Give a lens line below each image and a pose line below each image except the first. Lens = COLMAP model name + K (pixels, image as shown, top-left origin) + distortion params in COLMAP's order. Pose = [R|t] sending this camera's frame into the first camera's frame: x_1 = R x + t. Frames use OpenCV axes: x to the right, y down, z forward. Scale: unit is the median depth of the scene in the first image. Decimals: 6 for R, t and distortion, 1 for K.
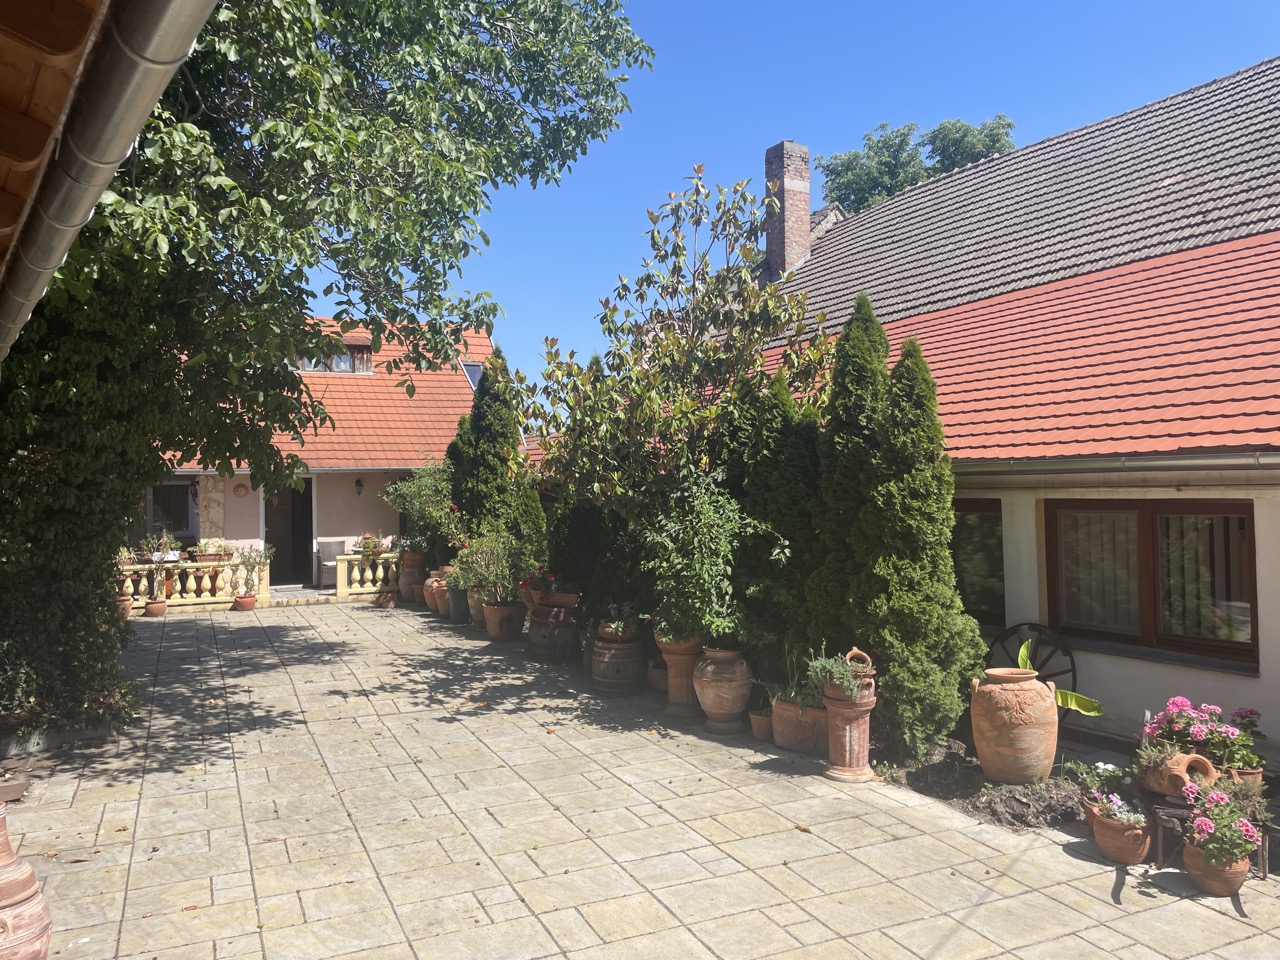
lens RADIAL K [[969.5, 0, 640.6], [0, 969.5, 473.0], [0, 0, 1]] dist [0.094734, -0.121370]
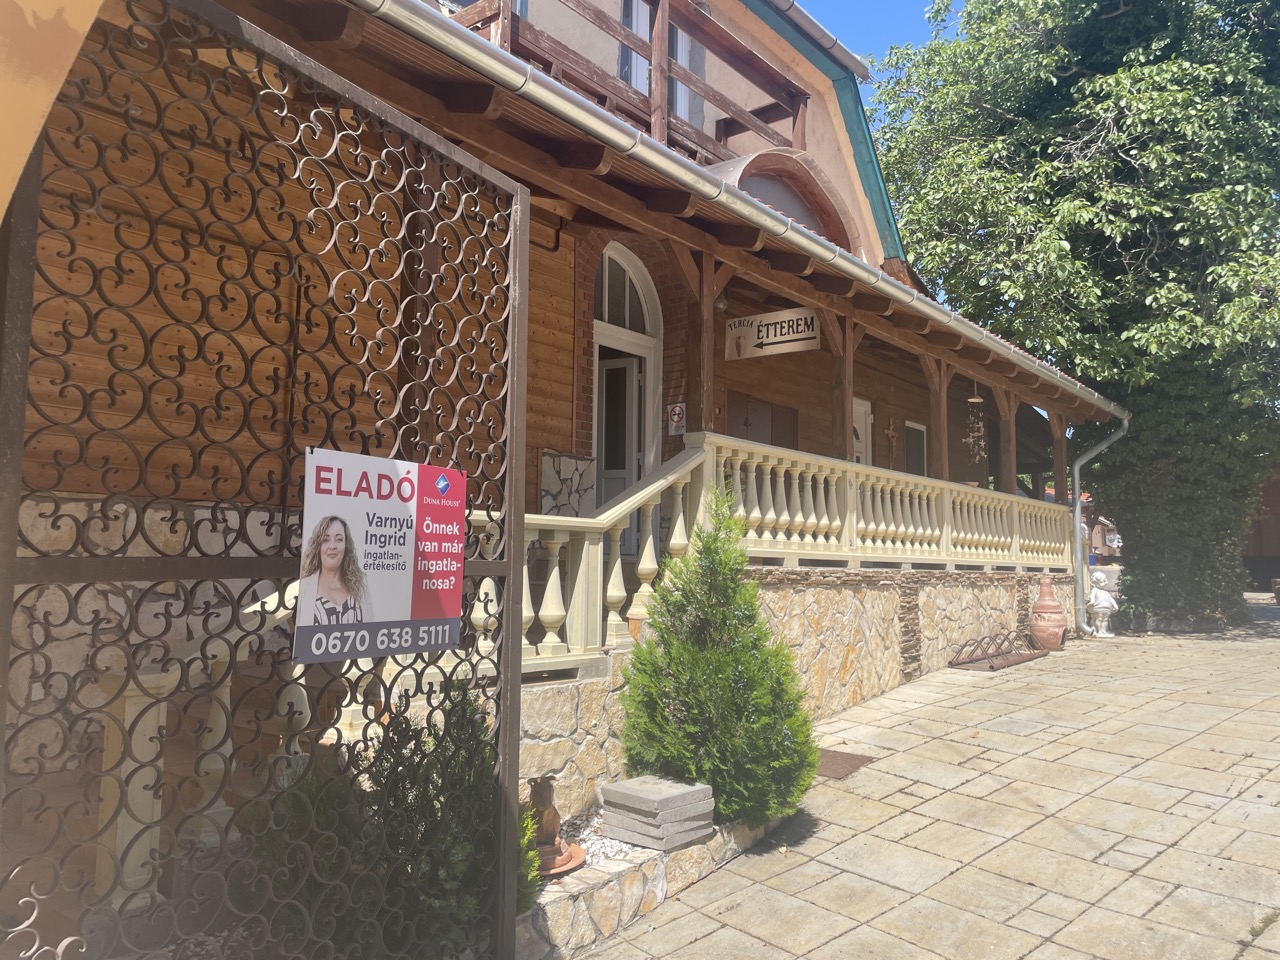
lens RADIAL K [[969.5, 0, 640.5], [0, 969.5, 476.1], [0, 0, 1]] dist [0.094734, -0.121370]
pose [[0.263551, -0.074371, -0.961774, 0.956429], [0.002165, 0.997067, -0.076507, 0.148627], [0.964643, 0.018082, 0.262939, -0.454962]]
